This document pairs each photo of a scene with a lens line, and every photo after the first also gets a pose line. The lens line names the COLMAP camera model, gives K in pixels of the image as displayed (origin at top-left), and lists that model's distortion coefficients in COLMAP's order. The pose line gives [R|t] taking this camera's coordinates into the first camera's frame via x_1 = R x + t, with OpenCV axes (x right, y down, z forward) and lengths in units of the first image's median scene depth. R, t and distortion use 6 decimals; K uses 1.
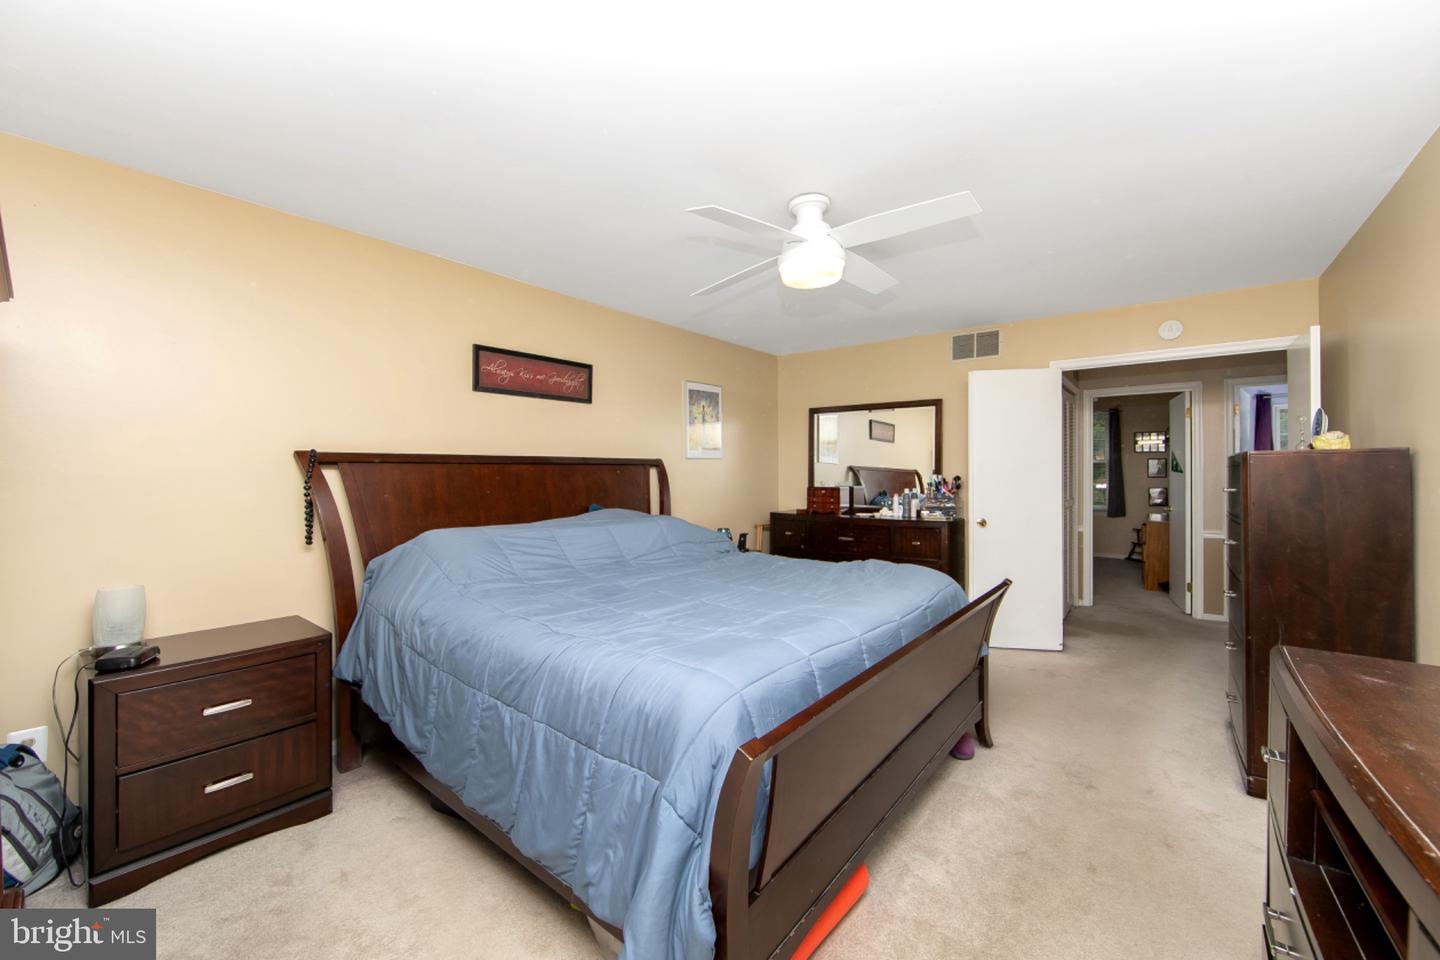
lens RADIAL K [[574.0, 0, 716.3], [0, 574.0, 475.3], [0, 0, 1]] dist [-0.001856, -0.000056]
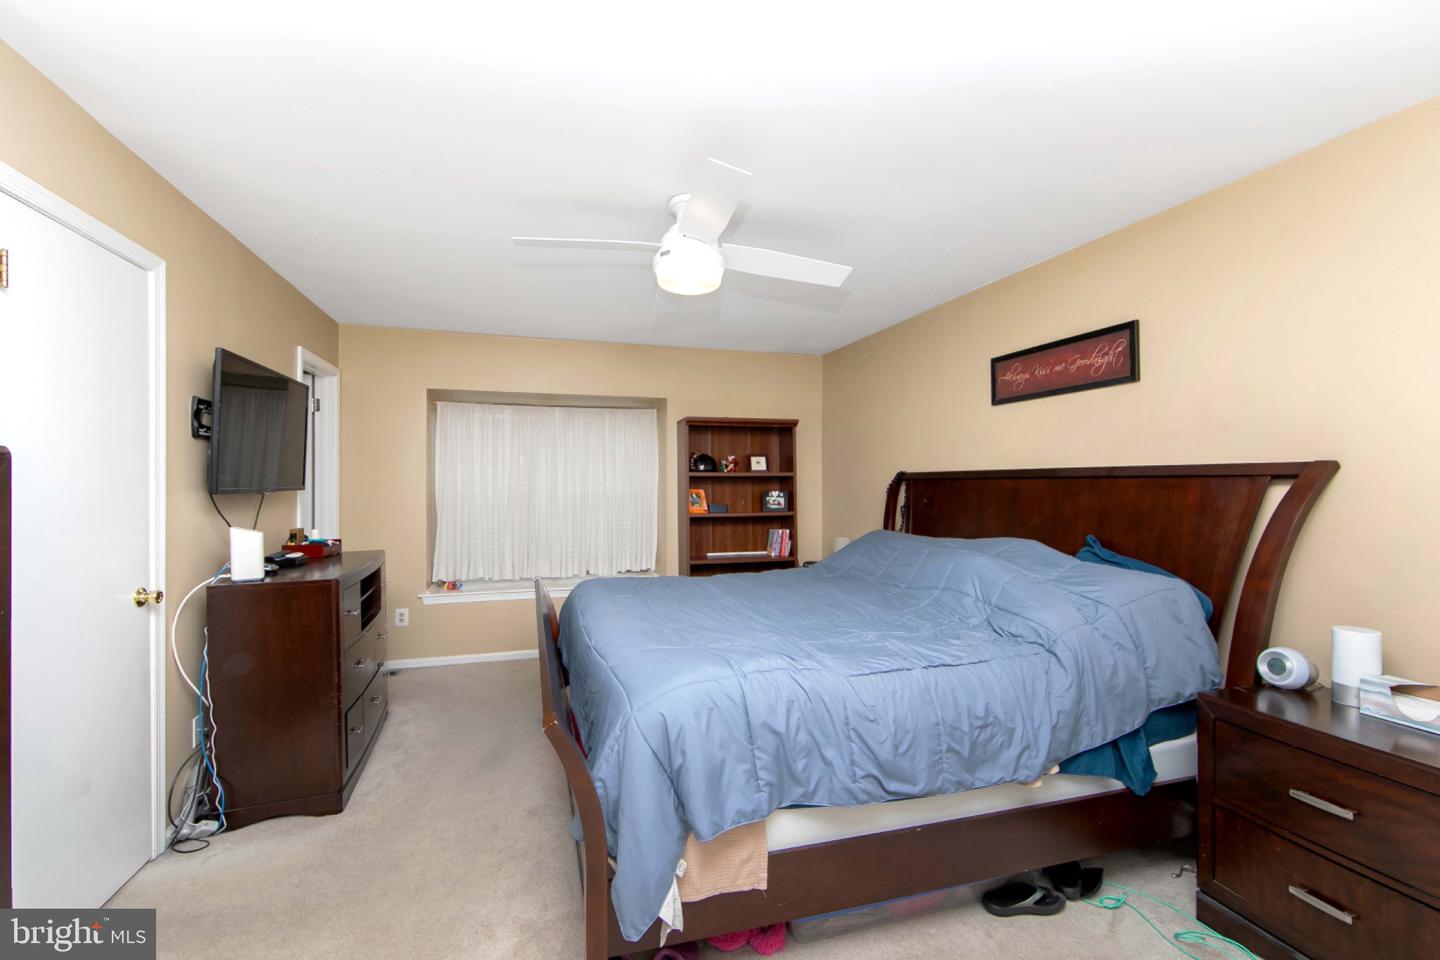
lens RADIAL K [[574.0, 0, 716.3], [0, 574.0, 475.3], [0, 0, 1]] dist [-0.001856, -0.000056]
pose [[-0.568236, -0.002252, -0.822863, 0.537727], [-0.003676, 0.999993, -0.000198, -0.017605], [0.822858, 0.002912, -0.568240, 0.924093]]
